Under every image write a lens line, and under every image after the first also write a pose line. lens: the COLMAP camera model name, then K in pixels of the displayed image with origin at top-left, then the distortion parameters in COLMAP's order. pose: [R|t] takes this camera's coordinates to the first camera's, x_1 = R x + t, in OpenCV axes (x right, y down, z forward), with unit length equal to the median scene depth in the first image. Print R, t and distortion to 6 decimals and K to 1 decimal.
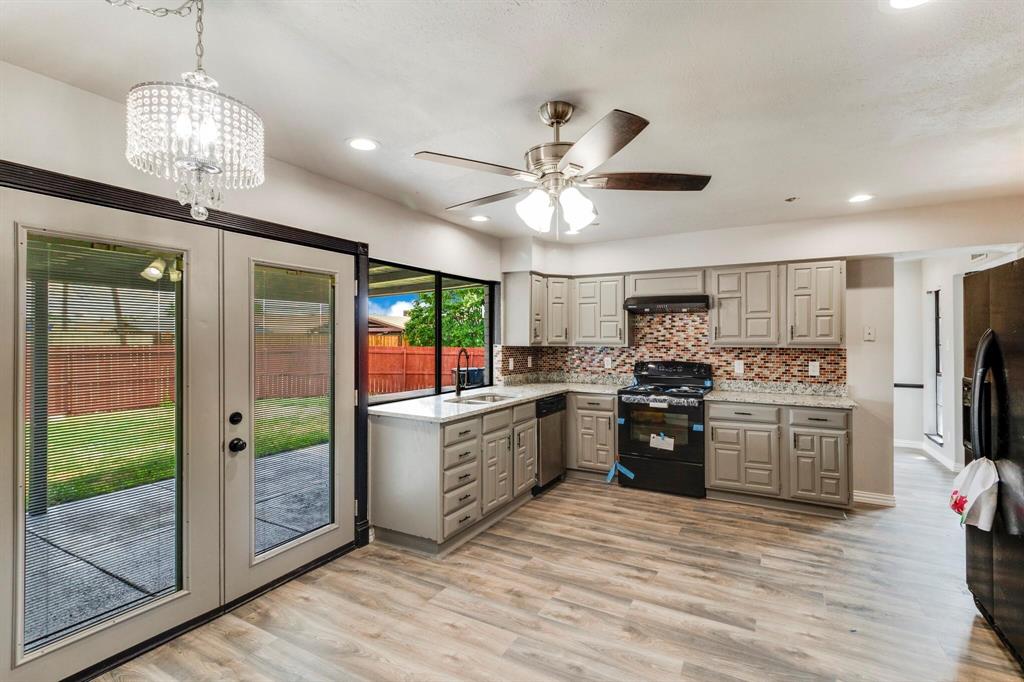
lens RADIAL K [[478.9, 0, 516.9], [0, 478.9, 337.9], [0, 0, 1]] dist [0.000111, 0.000862]
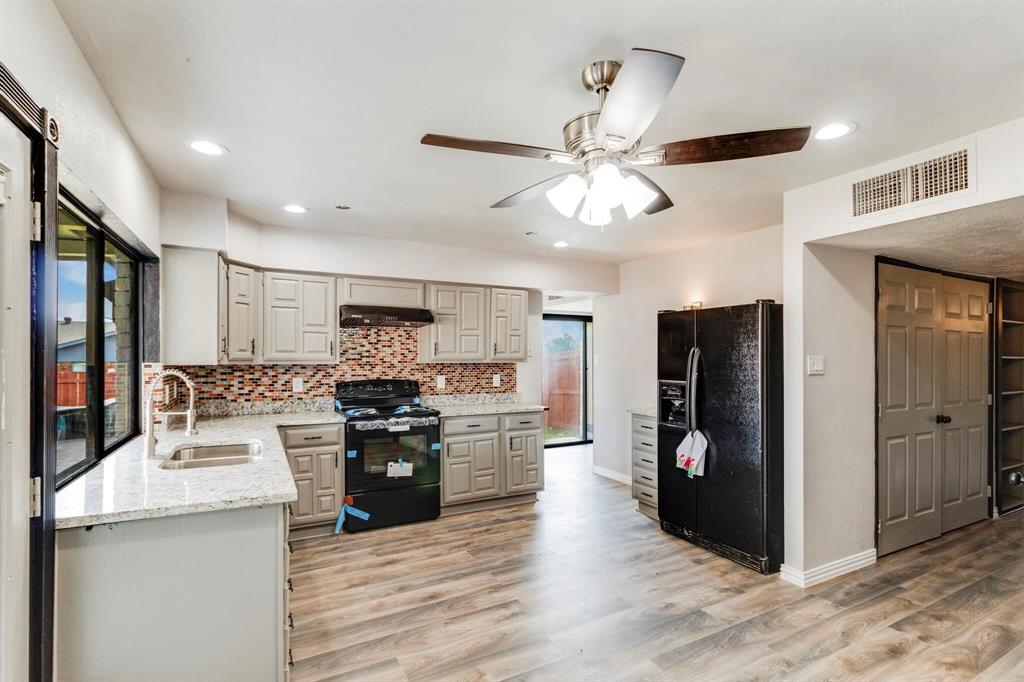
lens RADIAL K [[478.9, 0, 522.1], [0, 478.9, 358.3], [0, 0, 1]] dist [0.000111, 0.000862]
pose [[0.539304, -0.003076, 0.842106, -0.327123], [-0.001775, 0.999987, 0.004790, 0.004583], [-0.842109, -0.004078, 0.539291, 0.320068]]
